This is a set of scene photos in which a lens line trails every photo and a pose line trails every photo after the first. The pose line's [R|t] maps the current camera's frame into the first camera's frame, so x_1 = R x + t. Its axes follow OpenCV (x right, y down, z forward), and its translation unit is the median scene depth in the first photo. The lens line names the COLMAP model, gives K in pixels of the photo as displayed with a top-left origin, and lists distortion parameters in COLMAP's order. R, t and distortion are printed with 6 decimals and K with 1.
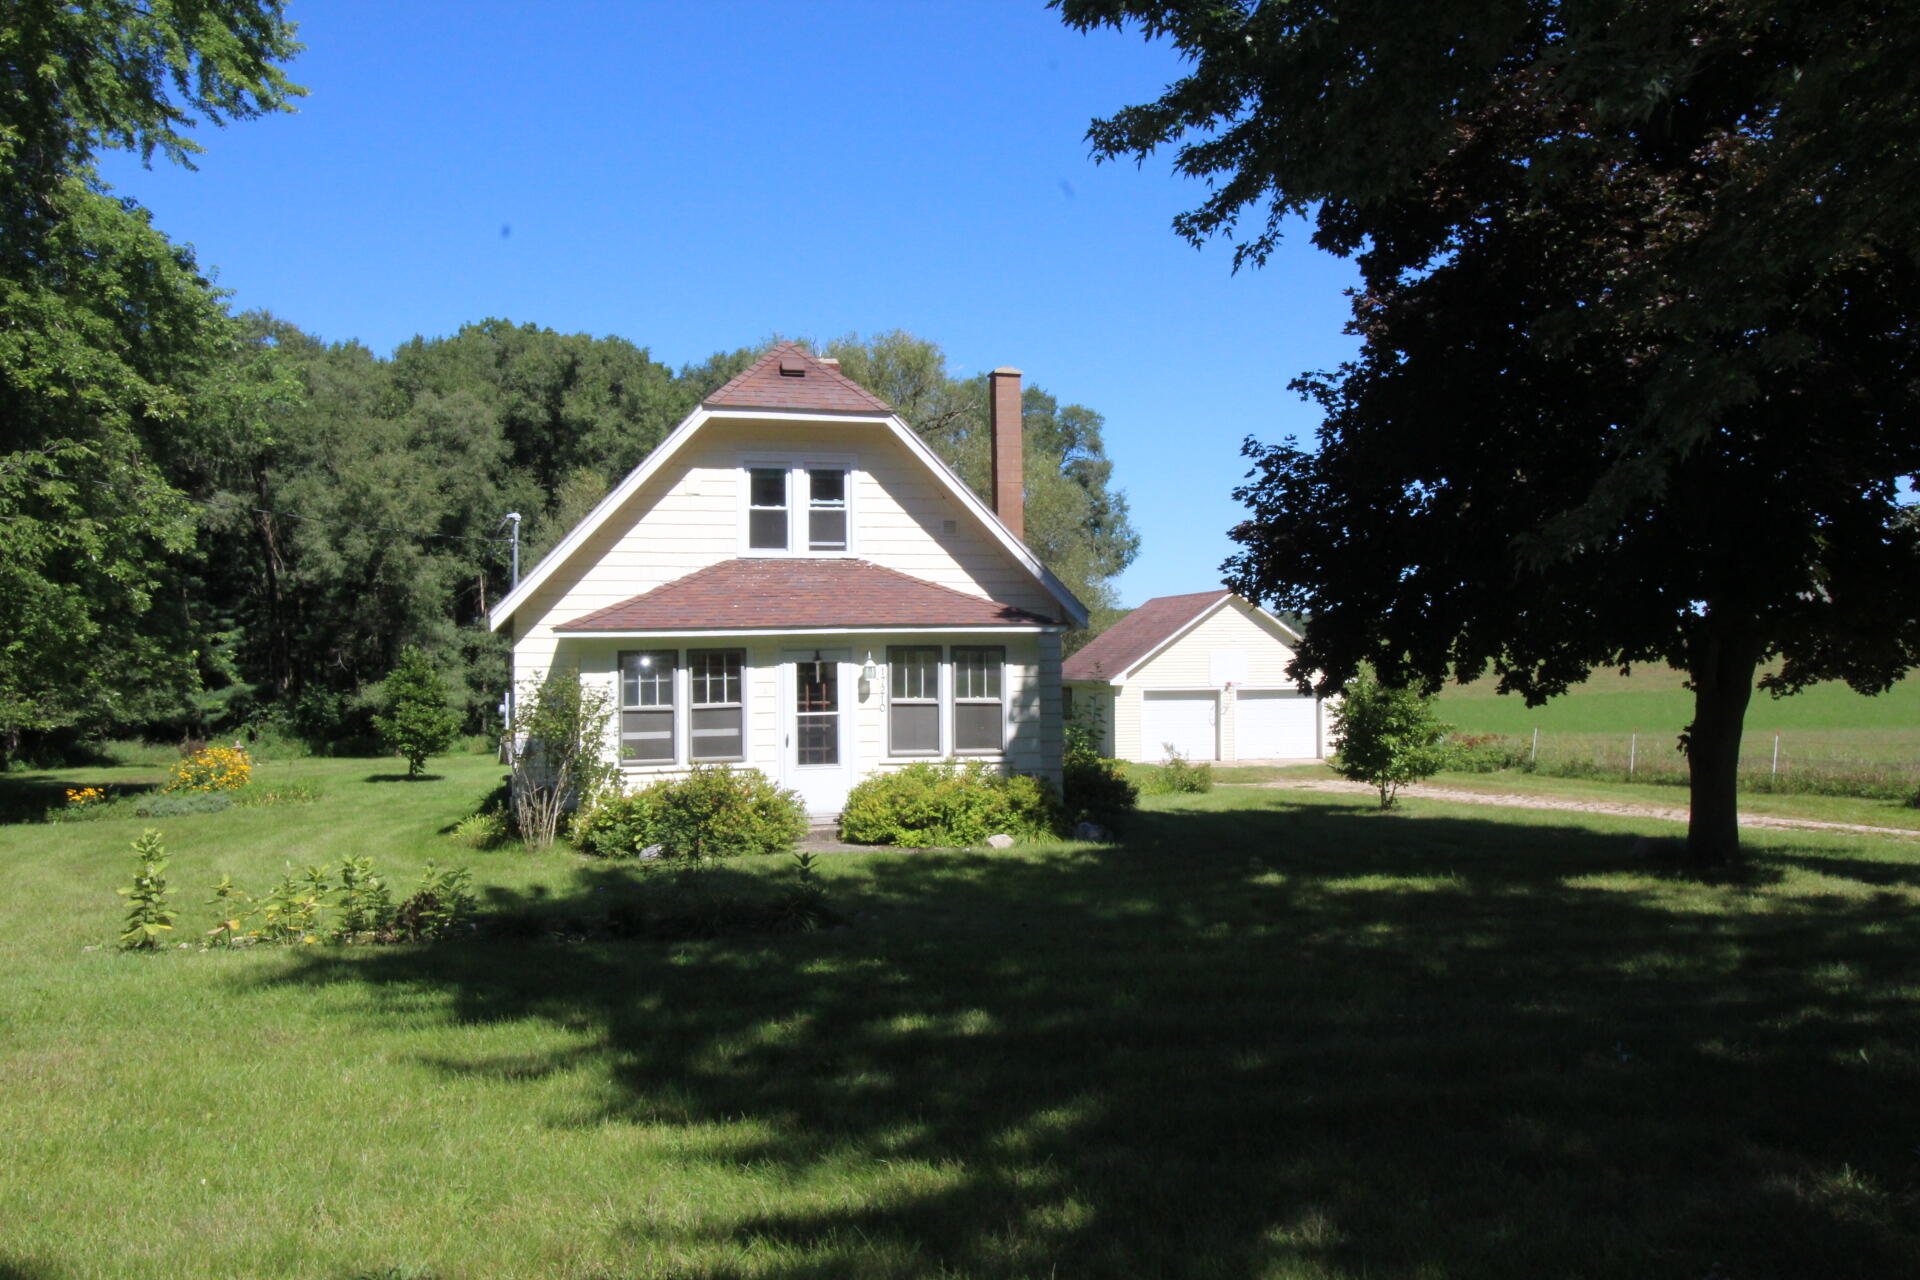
lens RADIAL K [[1501.8, 0, 956.0], [0, 1501.8, 625.5], [0, 0, 1]] dist [0.021041, -0.014011]
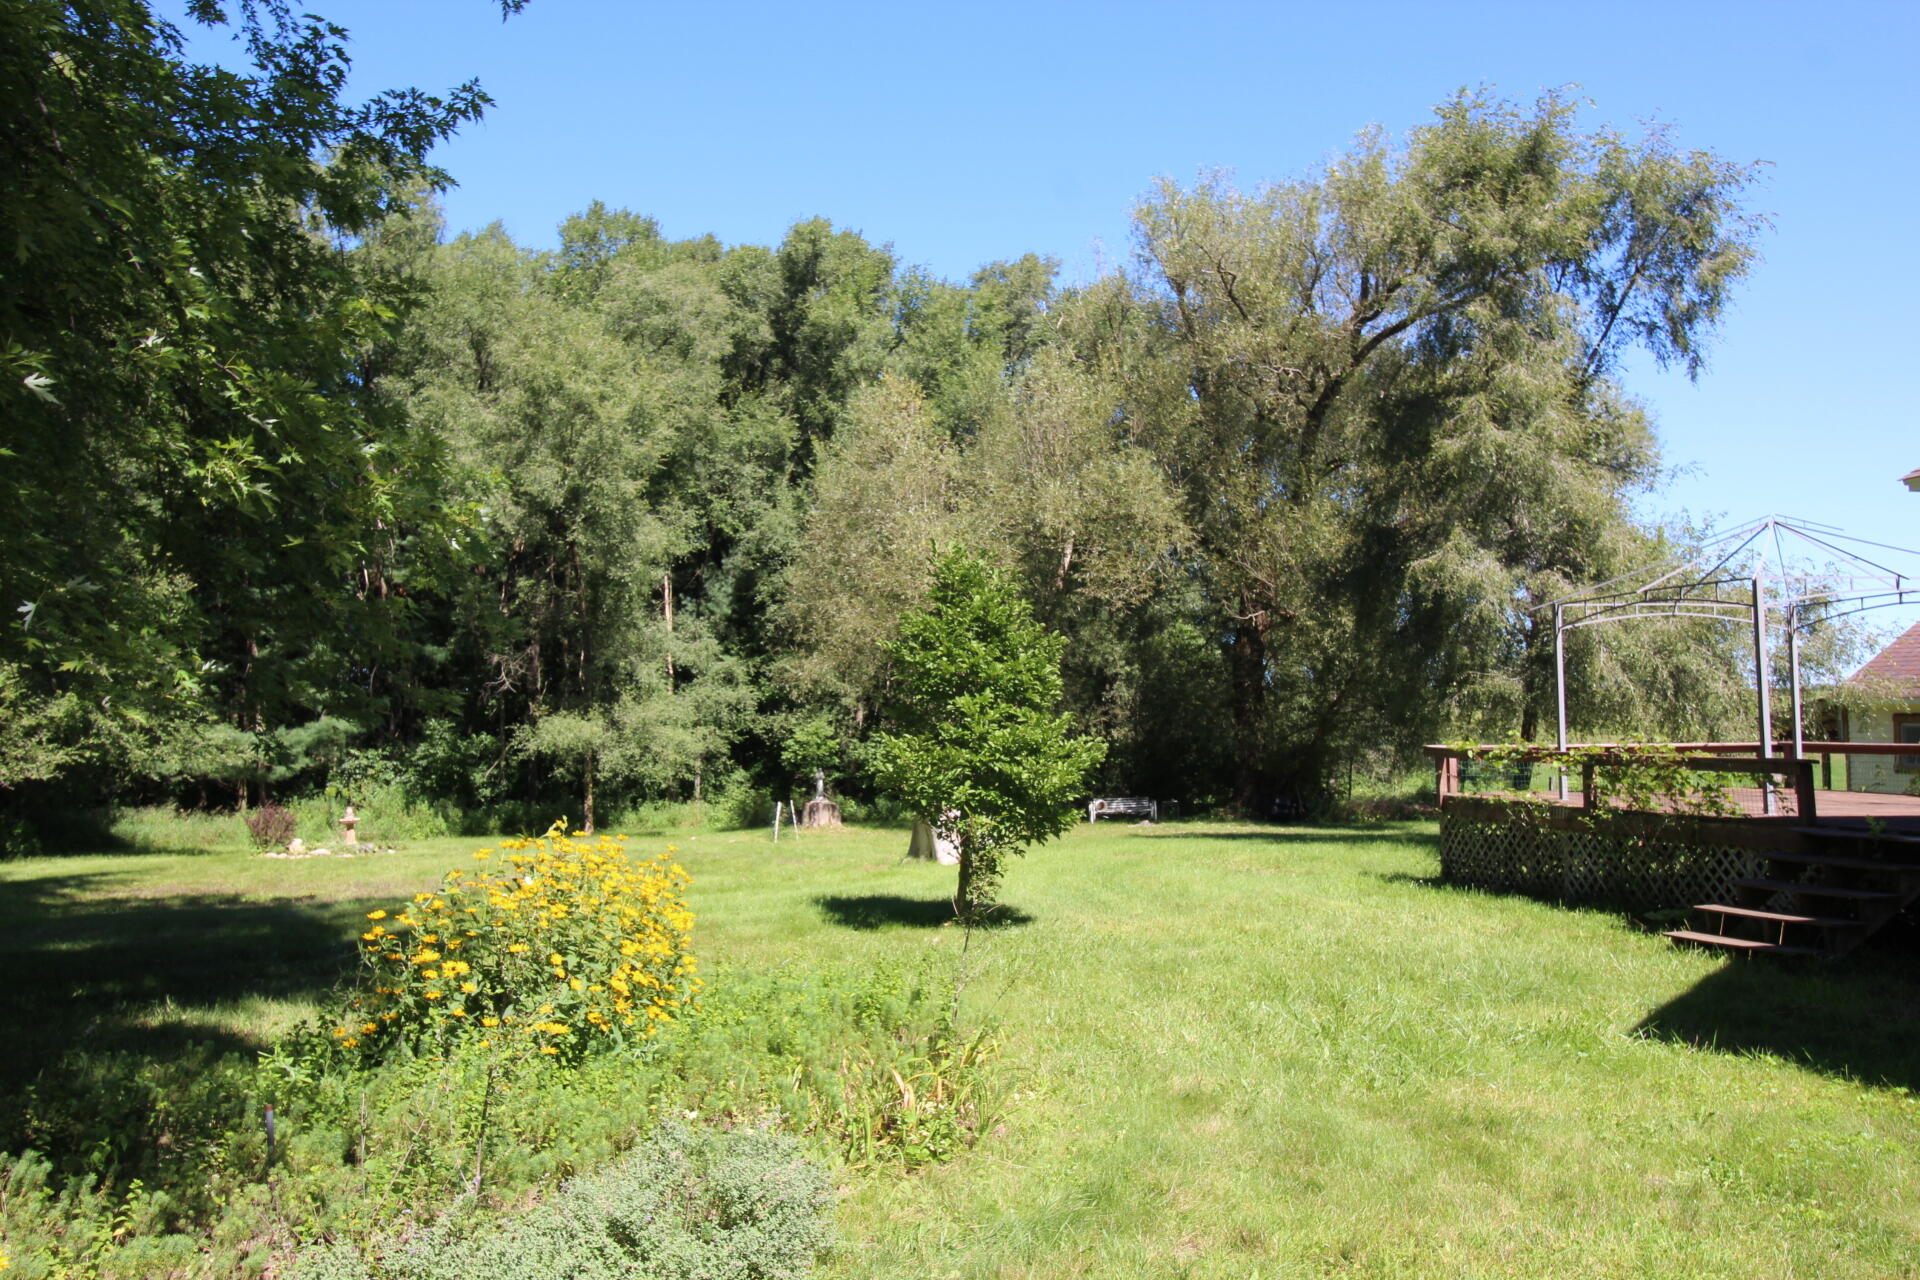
lens RADIAL K [[1501.8, 0, 956.0], [0, 1501.8, 625.5], [0, 0, 1]] dist [0.021041, -0.014011]
pose [[0.999913, 0.003630, -0.012695, -0.637855], [-0.004241, 0.998817, -0.048447, 0.091488], [0.012504, 0.048497, 0.998745, 1.162595]]
